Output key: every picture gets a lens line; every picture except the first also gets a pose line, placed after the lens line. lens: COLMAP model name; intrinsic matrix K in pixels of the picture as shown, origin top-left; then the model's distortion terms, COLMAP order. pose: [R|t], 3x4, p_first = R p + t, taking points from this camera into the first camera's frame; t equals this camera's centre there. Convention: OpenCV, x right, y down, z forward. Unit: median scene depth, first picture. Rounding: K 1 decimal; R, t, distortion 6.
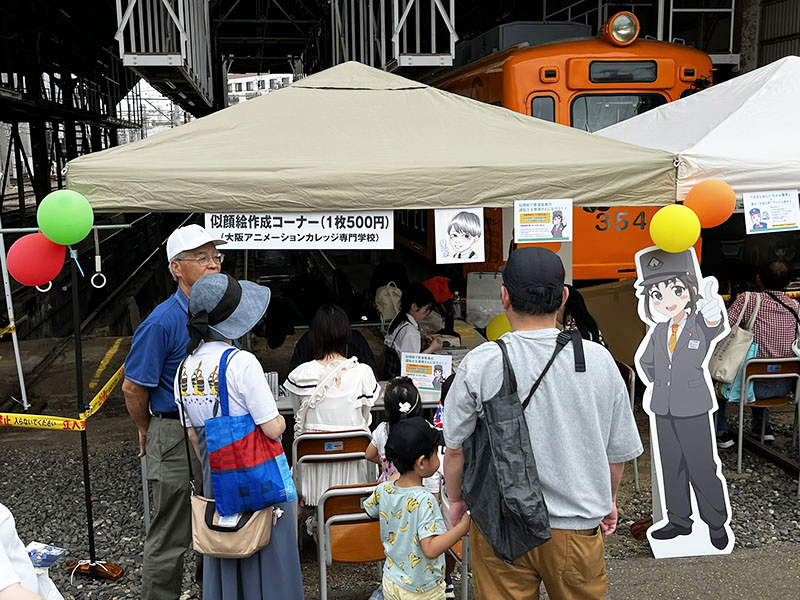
lens RADIAL K [[841.3, 0, 380.9], [0, 841.3, 322.8], [0, 0, 1]] dist [0.203262, 0.000000]
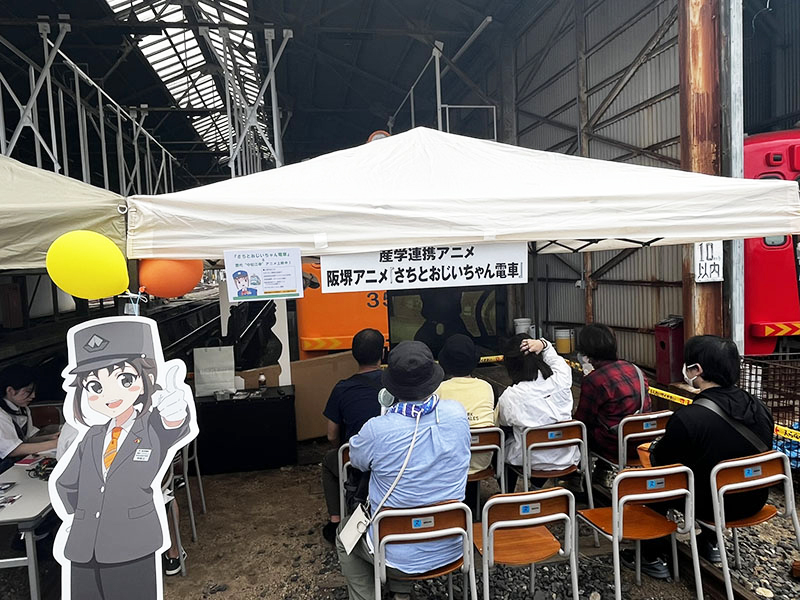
lens RADIAL K [[537.2, 0, 402.2], [0, 537.2, 298.6], [0, 0, 1]] dist [-0.008380, 0.003963]
pose [[0.999741, -0.020891, 0.009072, 0.583355], [0.021883, 0.991492, -0.128318, -0.042495], [-0.006314, 0.128484, 0.991692, 0.543255]]
